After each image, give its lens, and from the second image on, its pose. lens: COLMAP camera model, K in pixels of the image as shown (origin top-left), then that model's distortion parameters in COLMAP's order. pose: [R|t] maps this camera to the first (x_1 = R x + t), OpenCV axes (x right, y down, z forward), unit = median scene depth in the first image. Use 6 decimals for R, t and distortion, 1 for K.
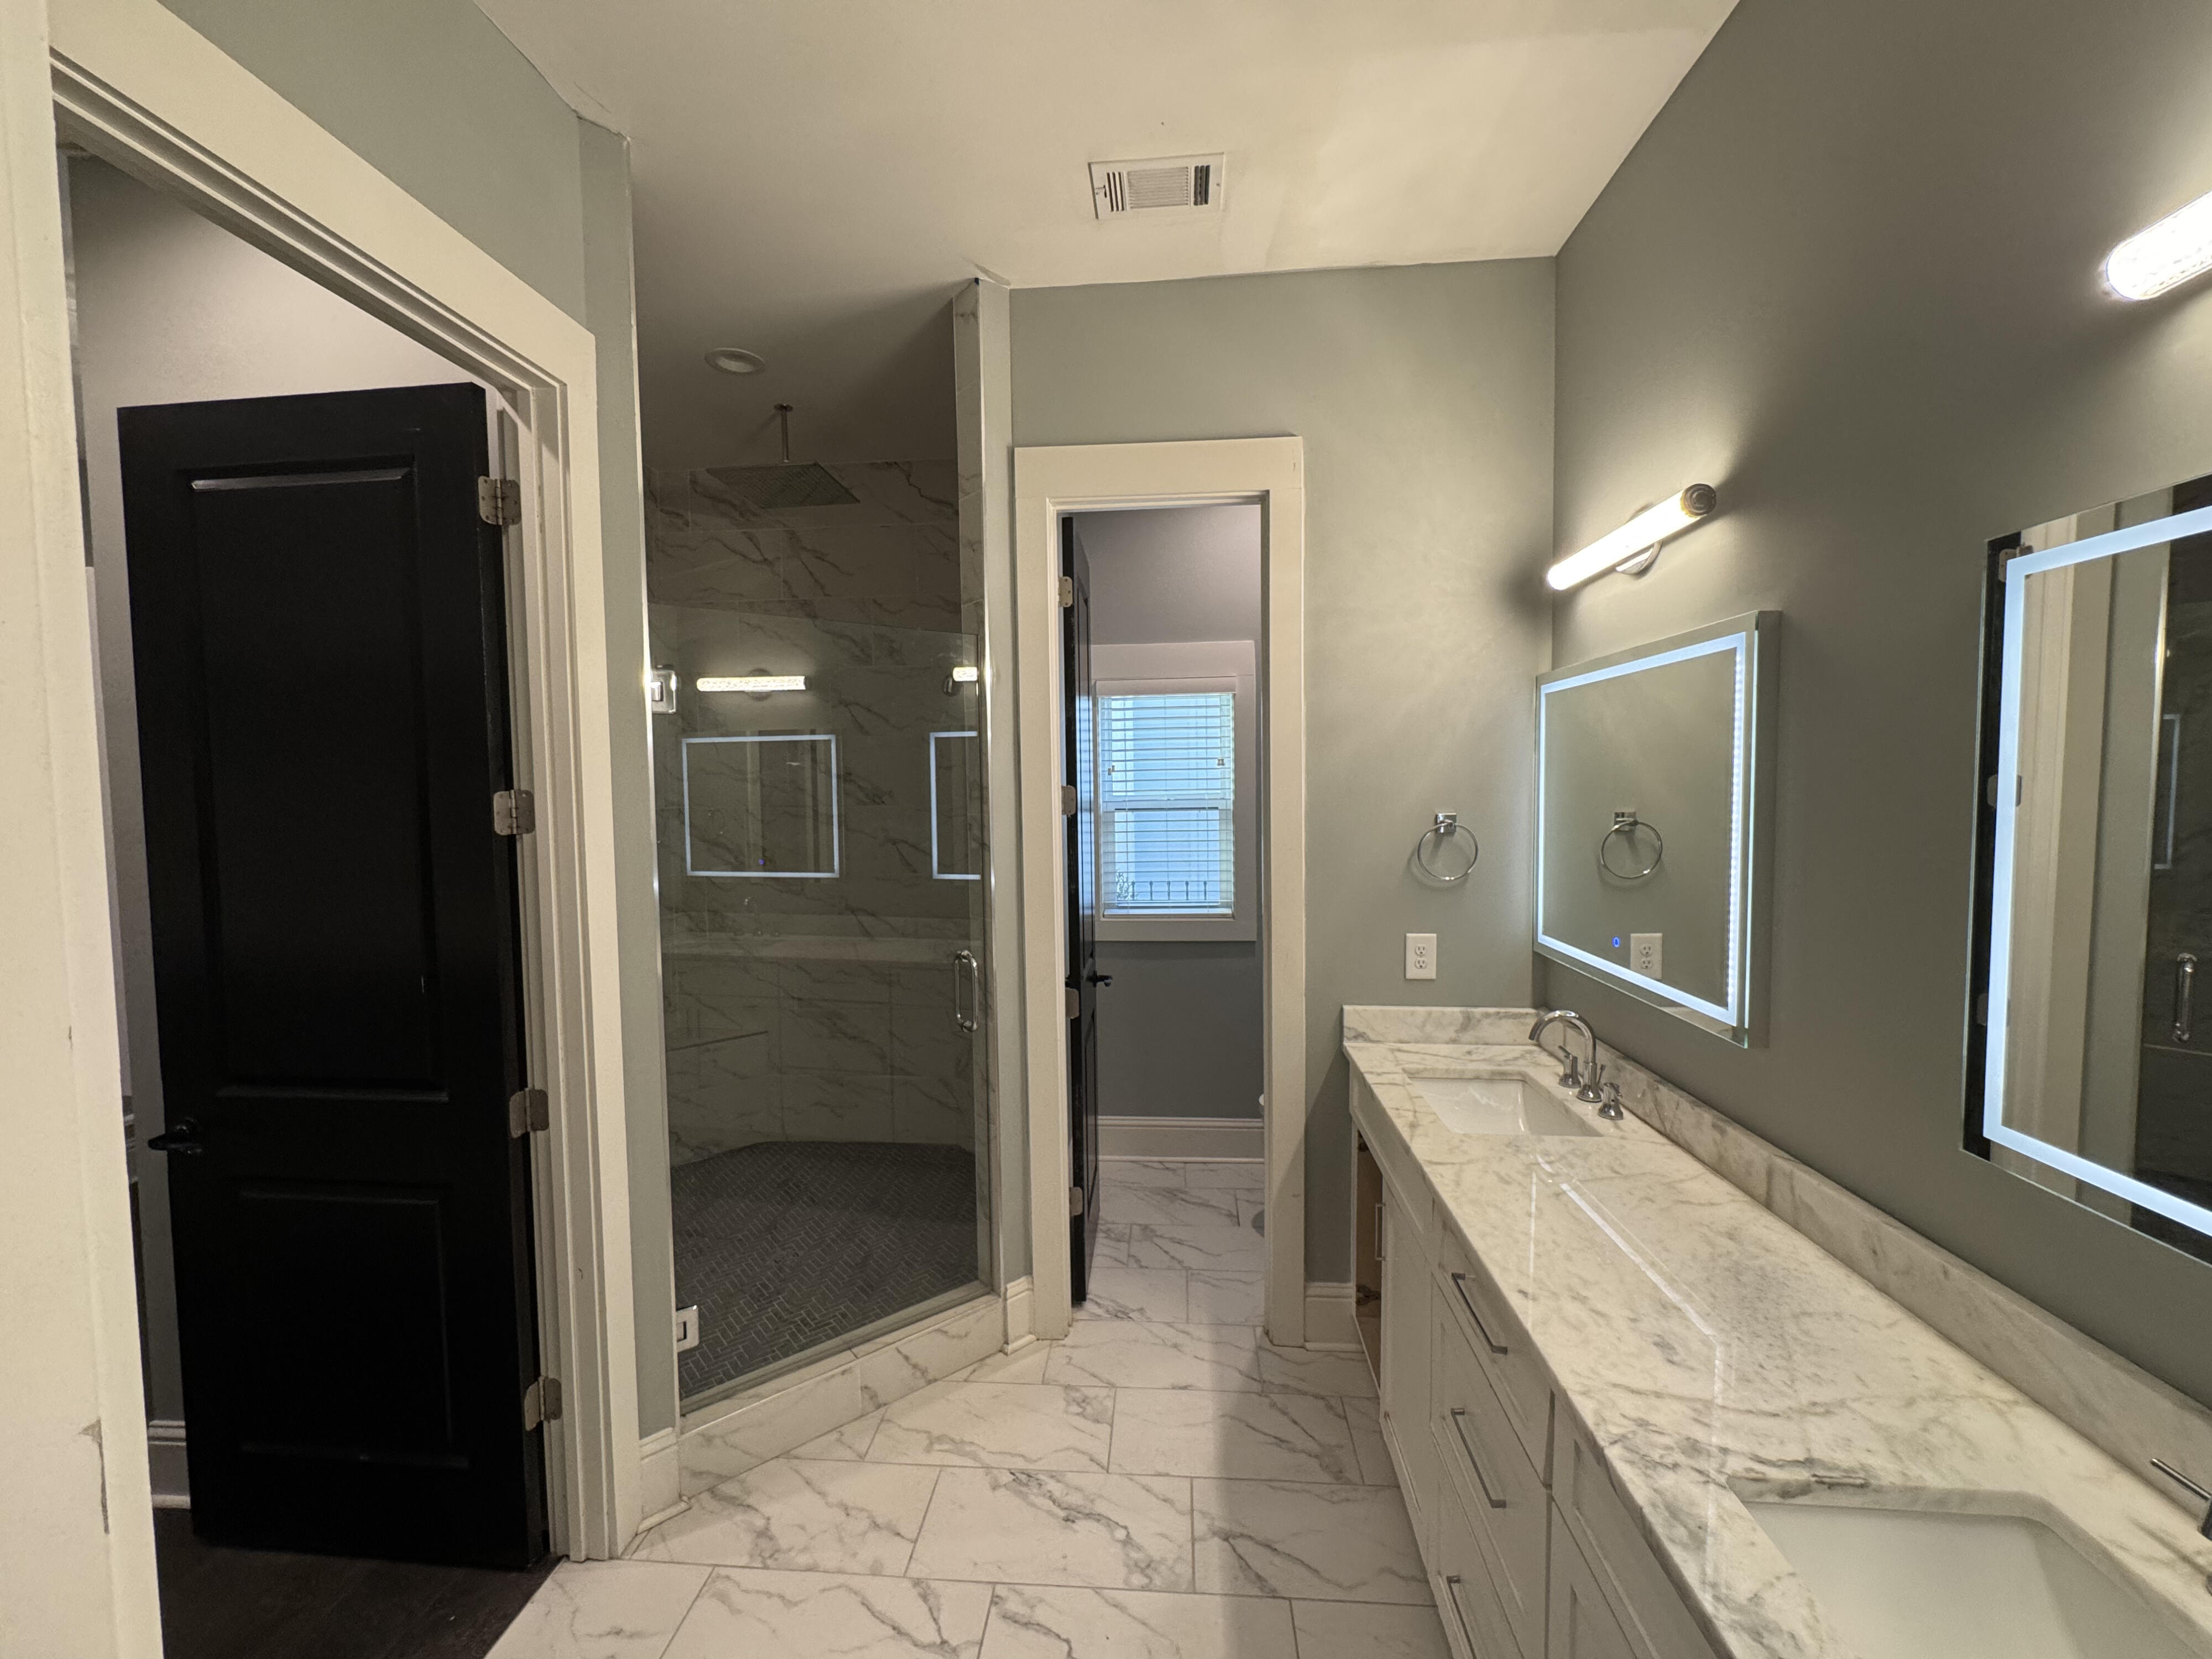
lens RADIAL K [[879.7, 0, 1108.4], [0, 879.7, 834.9], [0, 0, 1]] dist [-0.004047, -0.000146]
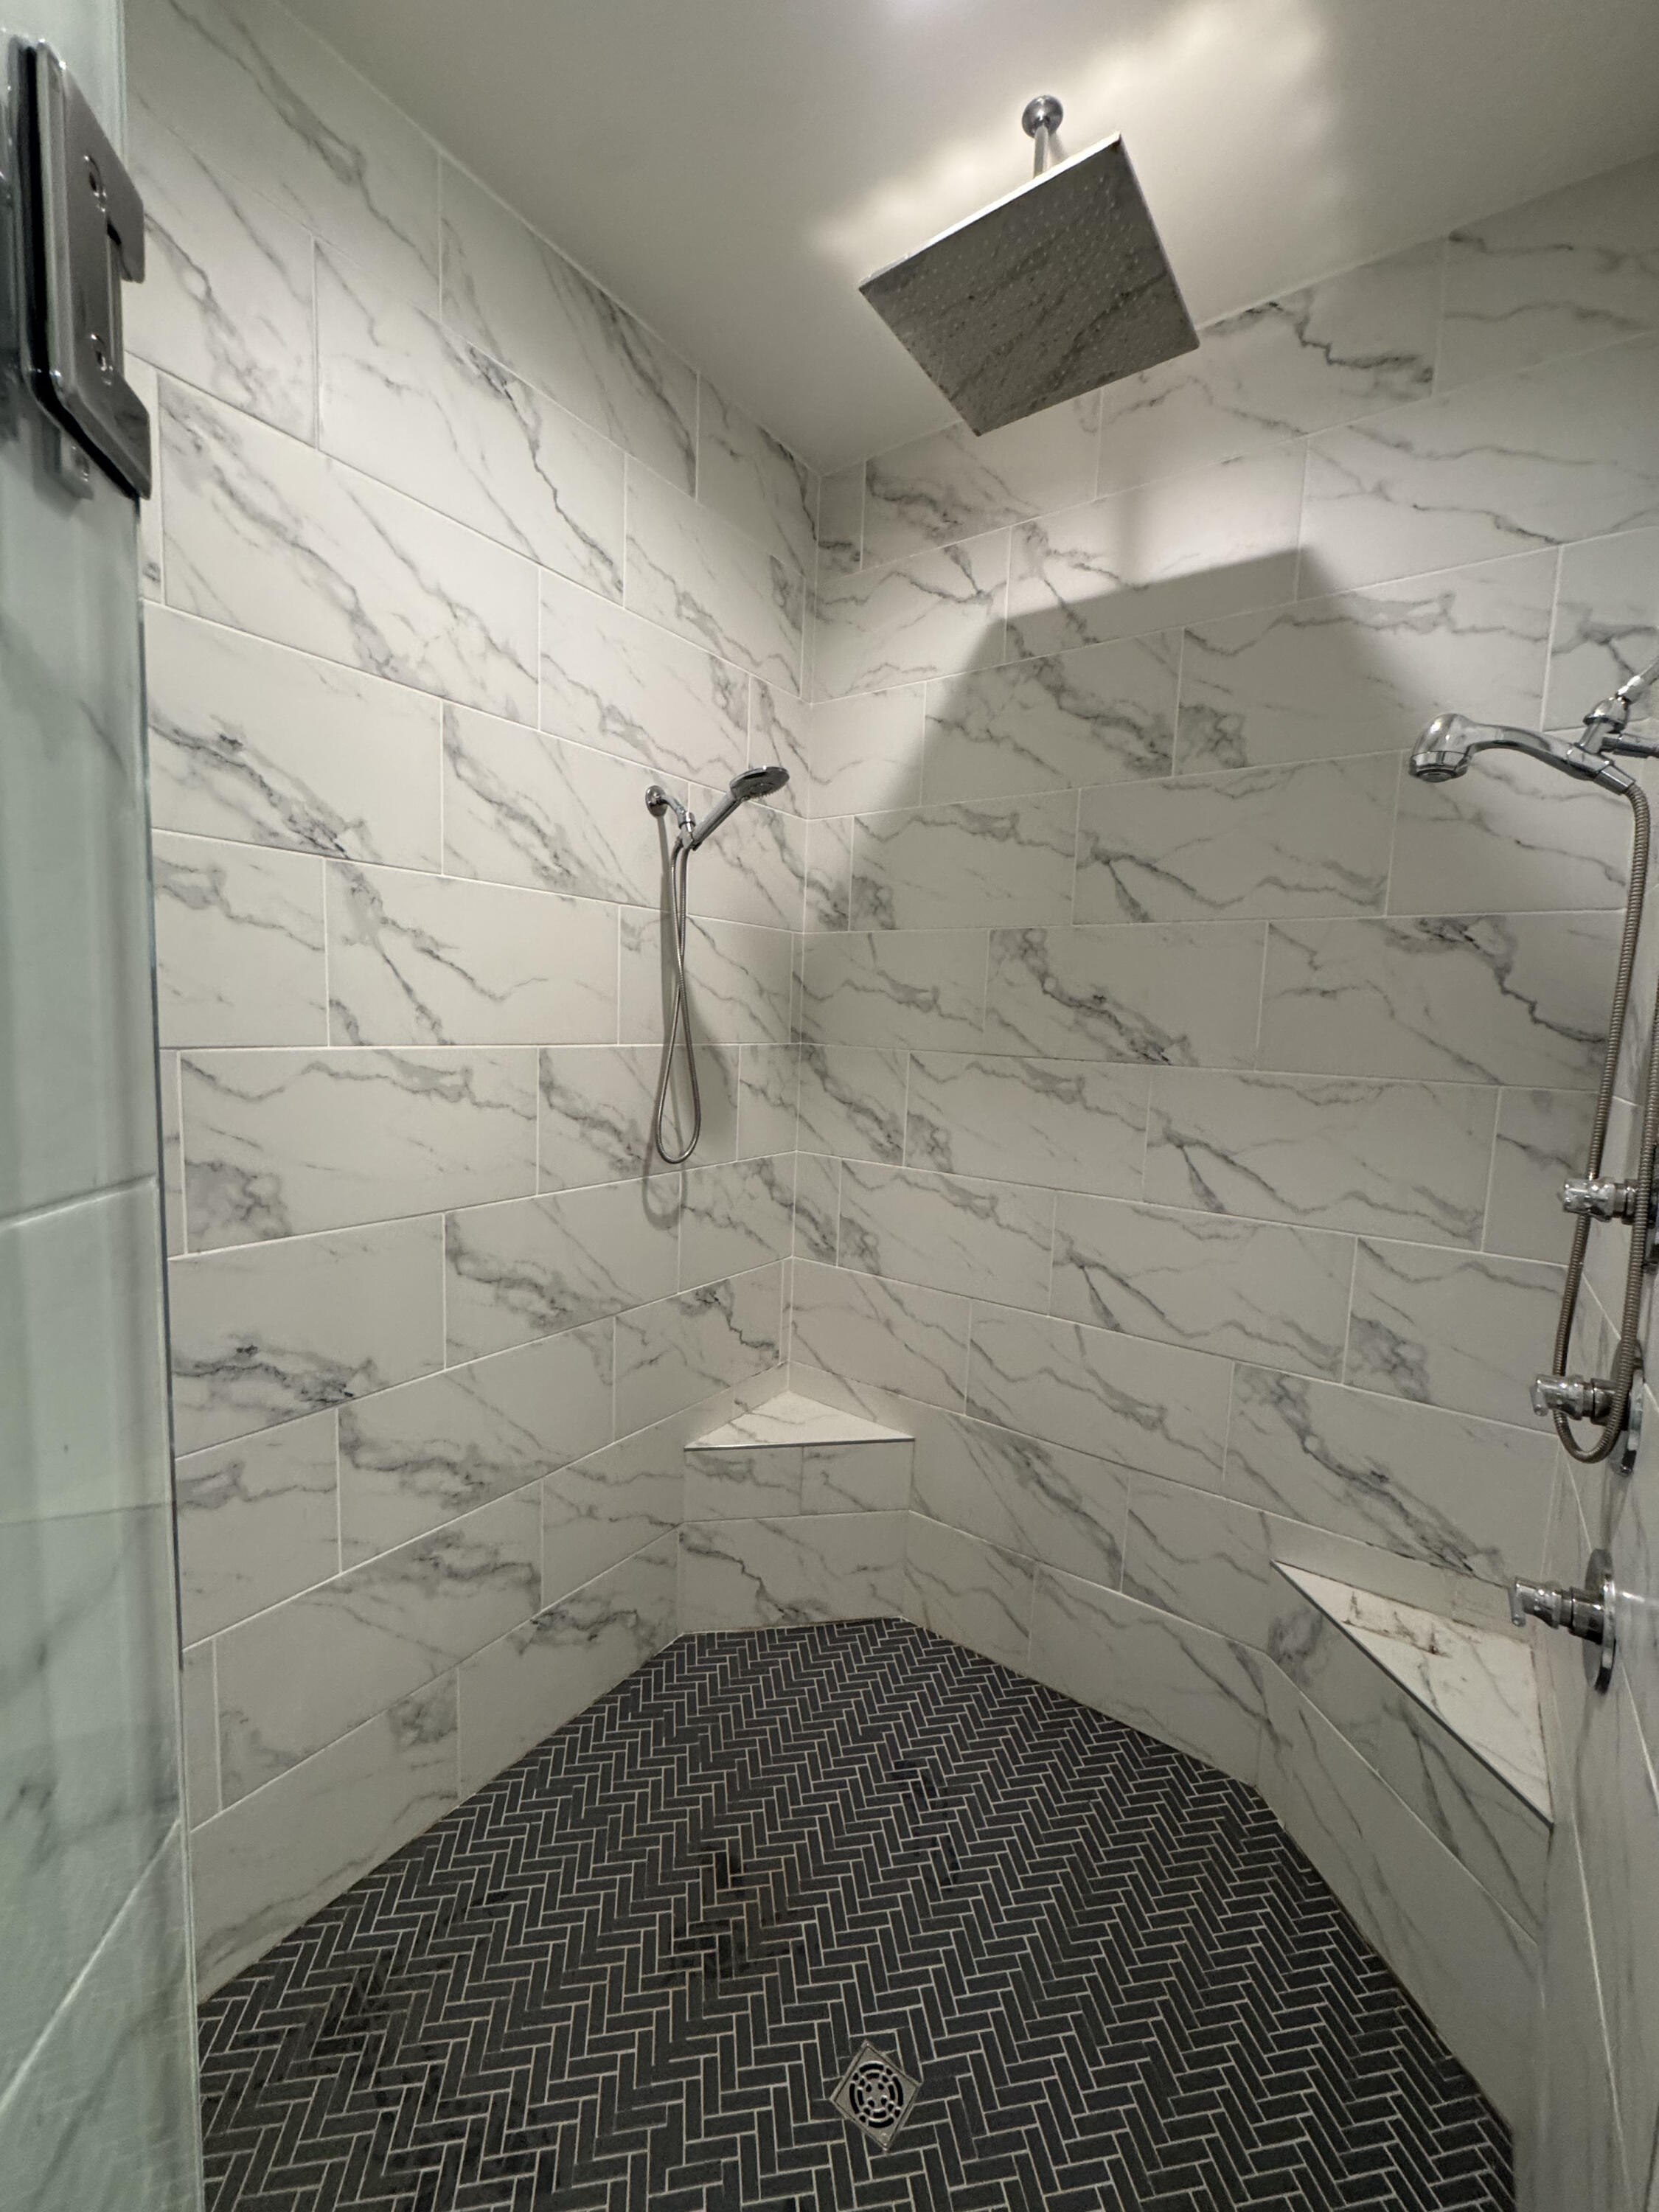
lens RADIAL K [[879.7, 0, 827.2], [0, 879.7, 1105.7], [0, 0, 1]] dist [-0.004047, -0.000146]
pose [[0.855194, 0.094768, -0.509571, -0.166571], [-0.075343, 0.995430, 0.058681, -0.026180], [0.512803, -0.011791, 0.858425, 0.487541]]
